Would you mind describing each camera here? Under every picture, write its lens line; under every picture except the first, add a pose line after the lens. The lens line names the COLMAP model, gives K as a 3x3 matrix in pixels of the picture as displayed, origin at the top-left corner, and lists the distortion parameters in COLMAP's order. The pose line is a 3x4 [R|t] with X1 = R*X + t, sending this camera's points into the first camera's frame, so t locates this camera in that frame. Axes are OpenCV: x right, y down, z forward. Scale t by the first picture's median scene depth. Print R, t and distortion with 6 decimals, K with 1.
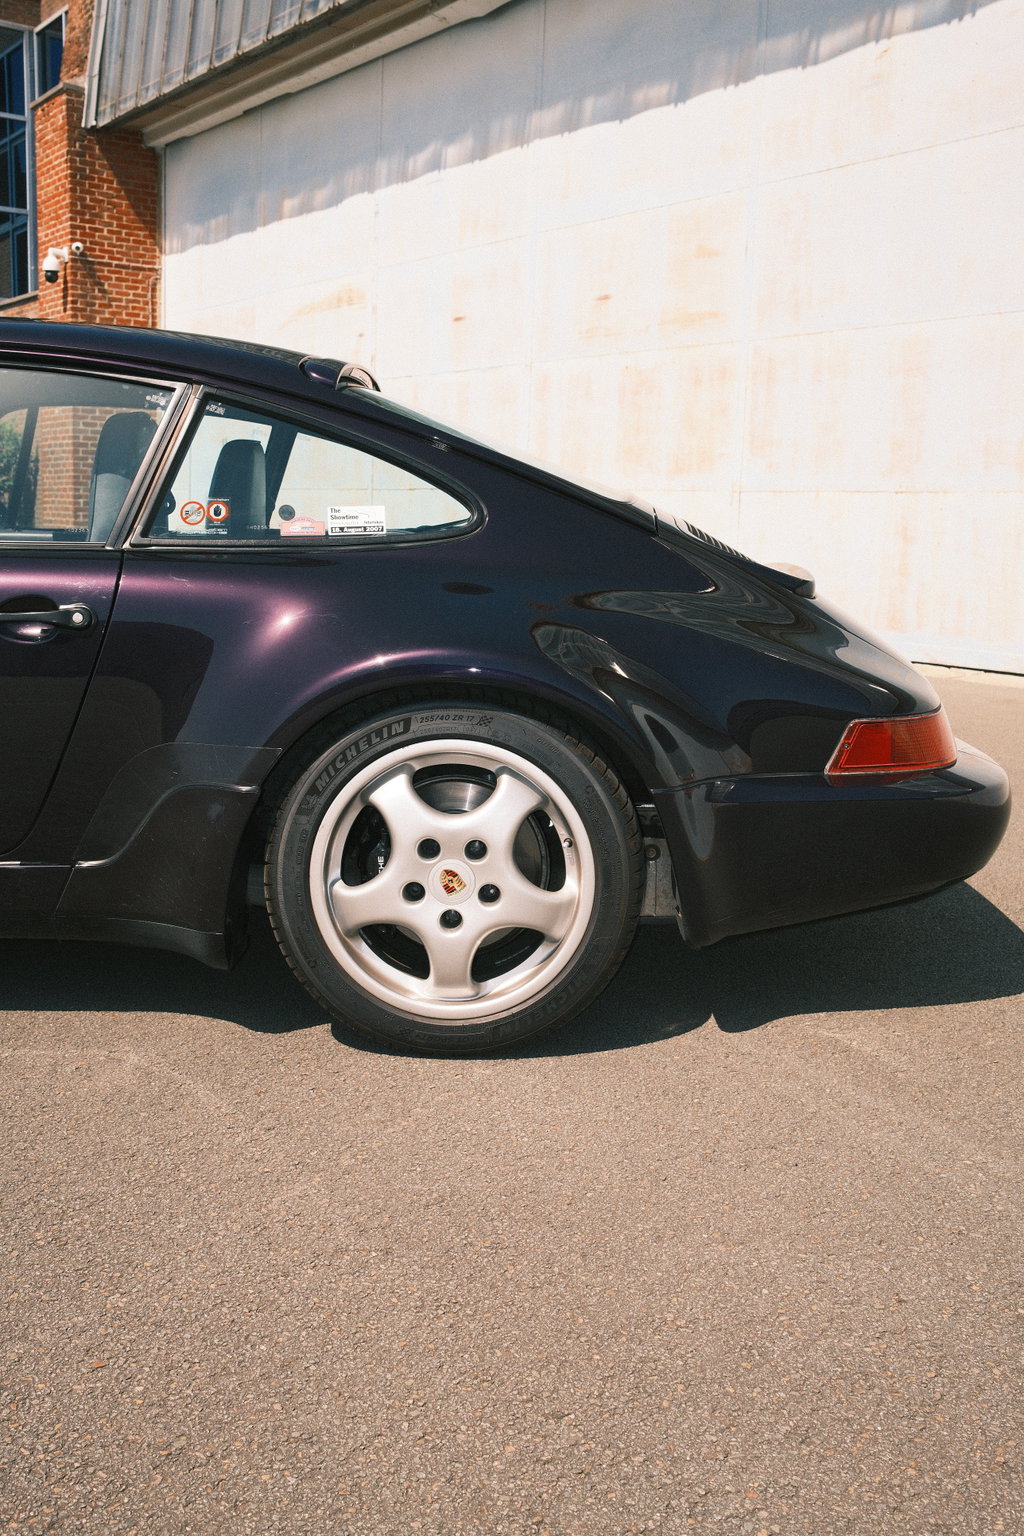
lens RADIAL K [[1590.8, 0, 492.0], [0, 1590.8, 760.9], [0, 0, 1]] dist [-0.052259, 0.131947]
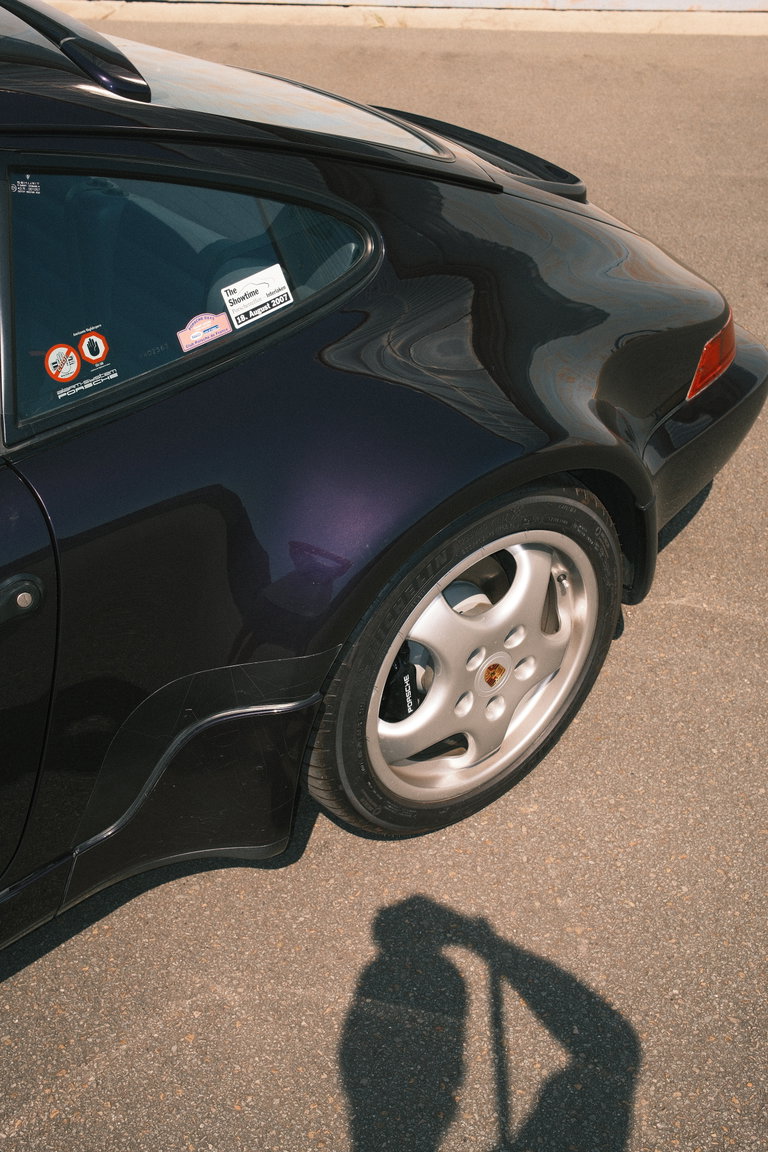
lens RADIAL K [[1198.5, 0, 359.1], [0, 1198.5, 572.1], [0, 0, 1]] dist [-0.060670, 0.160622]
pose [[0.771342, -0.415949, 0.481683, -0.391817], [0.152007, 0.855366, 0.495221, -0.327977], [-0.618002, -0.308765, 0.723006, 0.554632]]
